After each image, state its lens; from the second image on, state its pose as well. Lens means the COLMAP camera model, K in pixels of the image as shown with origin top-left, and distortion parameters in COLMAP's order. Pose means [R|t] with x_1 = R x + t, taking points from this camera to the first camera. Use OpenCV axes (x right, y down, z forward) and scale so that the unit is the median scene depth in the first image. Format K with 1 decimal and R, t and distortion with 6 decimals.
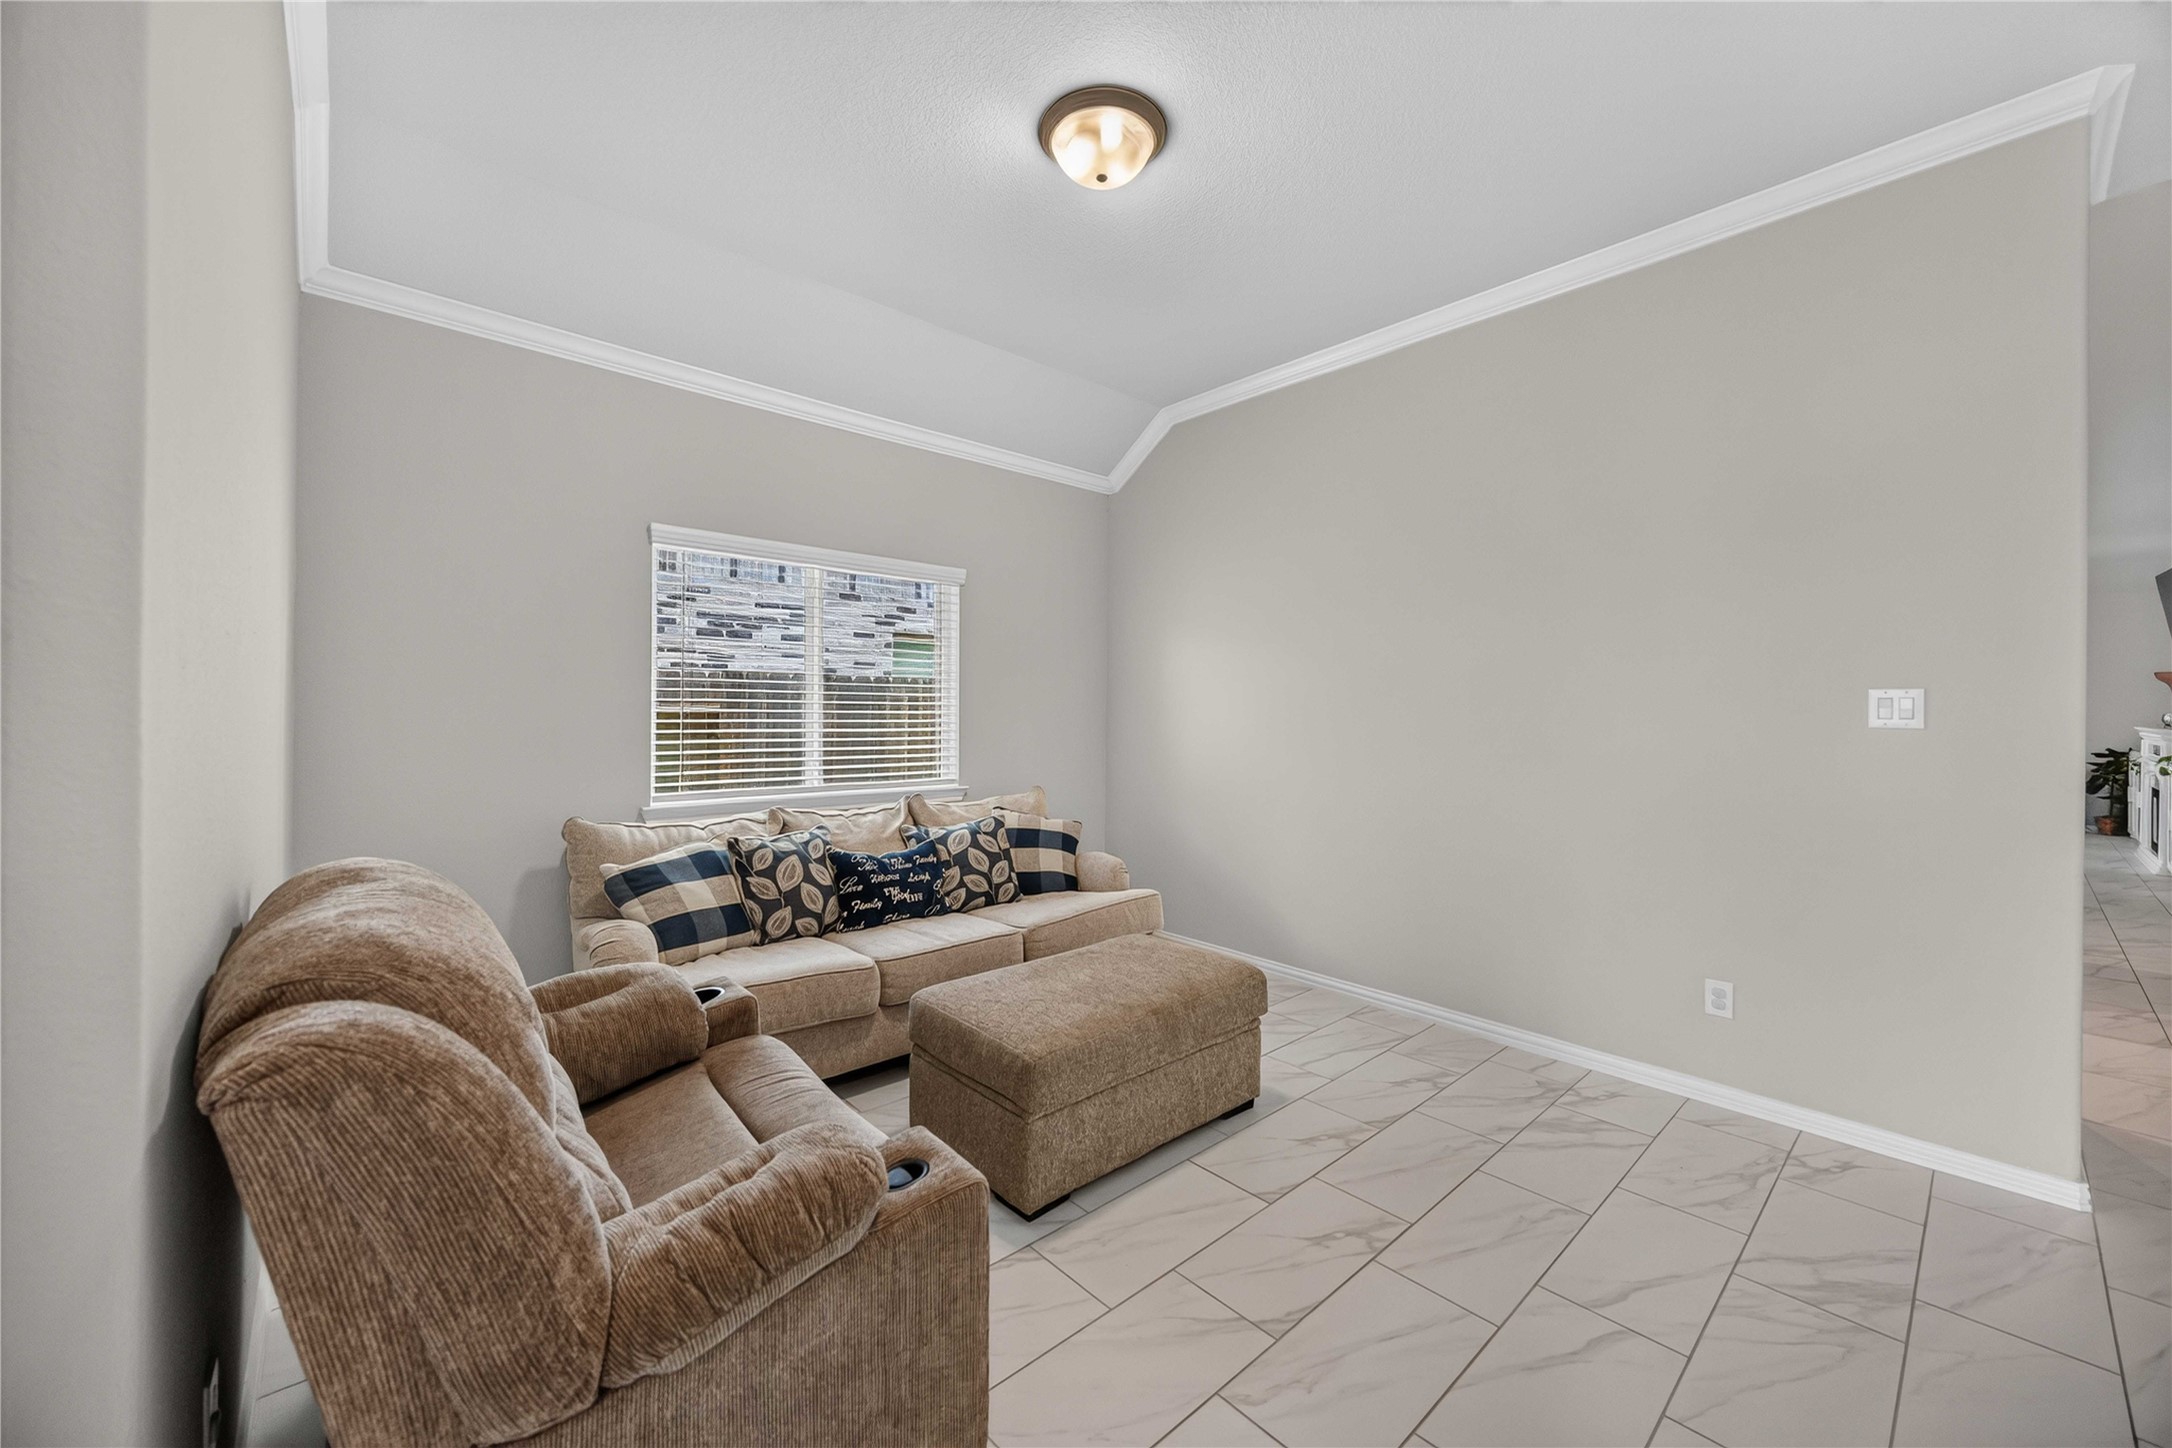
lens RADIAL K [[823.6, 0, 1097.6], [0, 823.6, 729.9], [0, 0, 1]] dist [-0.014349, -0.000035]
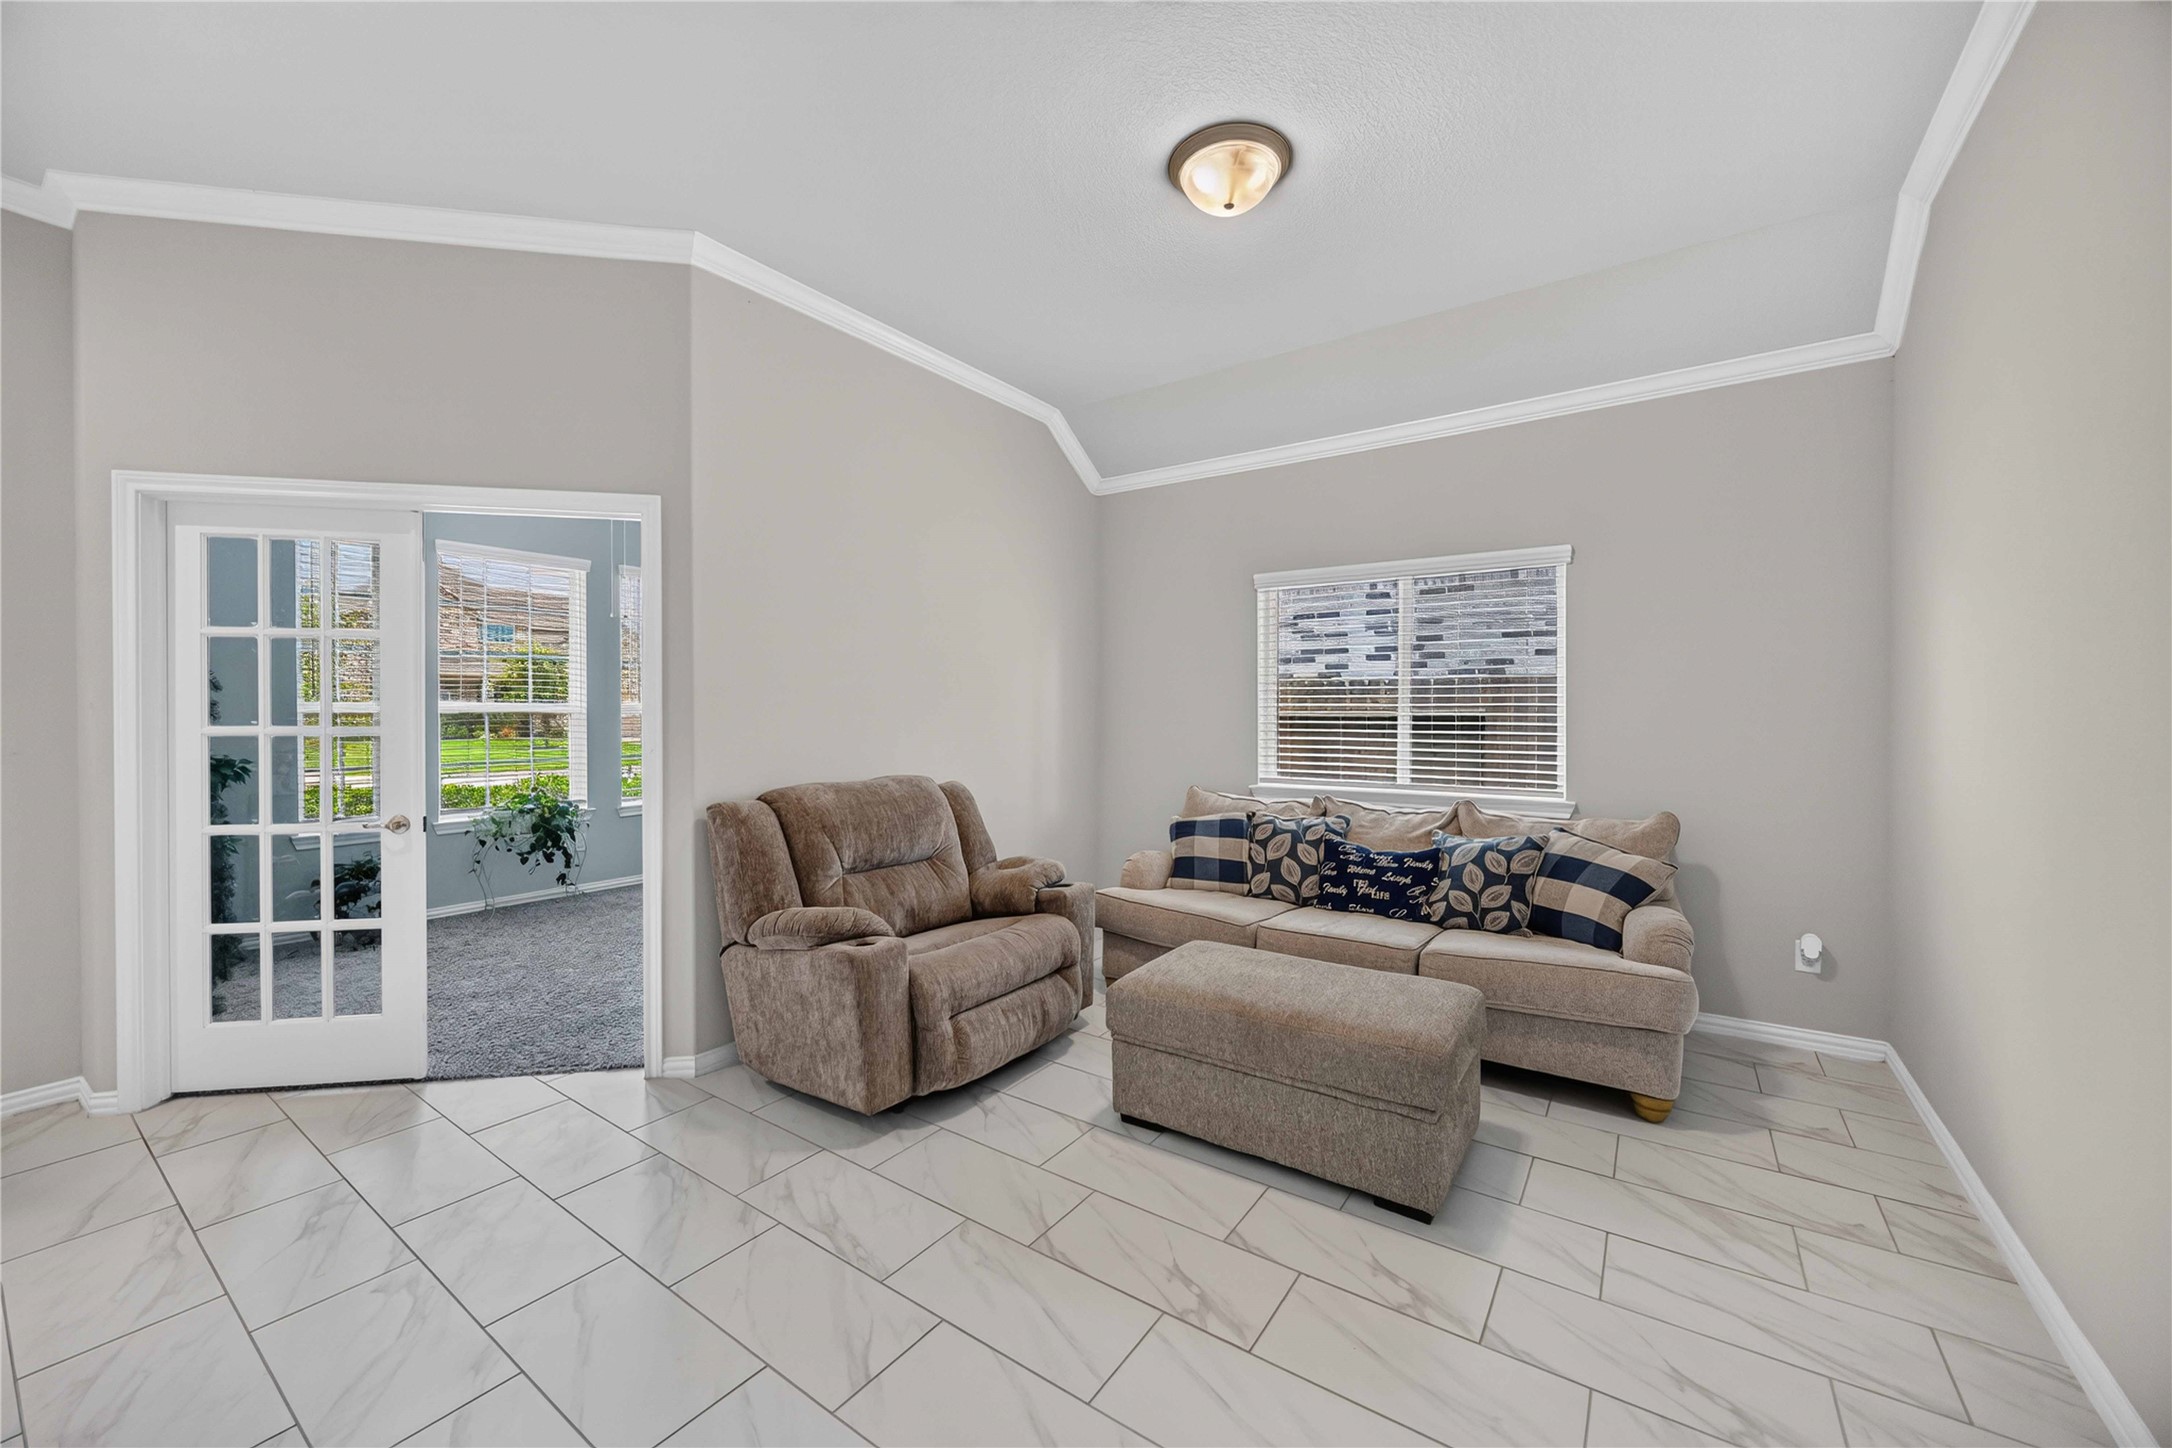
lens RADIAL K [[823.6, 0, 1076.4], [0, 823.6, 745.5], [0, 0, 1]] dist [-0.014349, -0.000035]
pose [[0.208846, 0.031351, -0.977446, 0.702209], [-0.019526, 0.999420, 0.027883, -0.003814], [0.977754, 0.013262, 0.209337, 0.418235]]
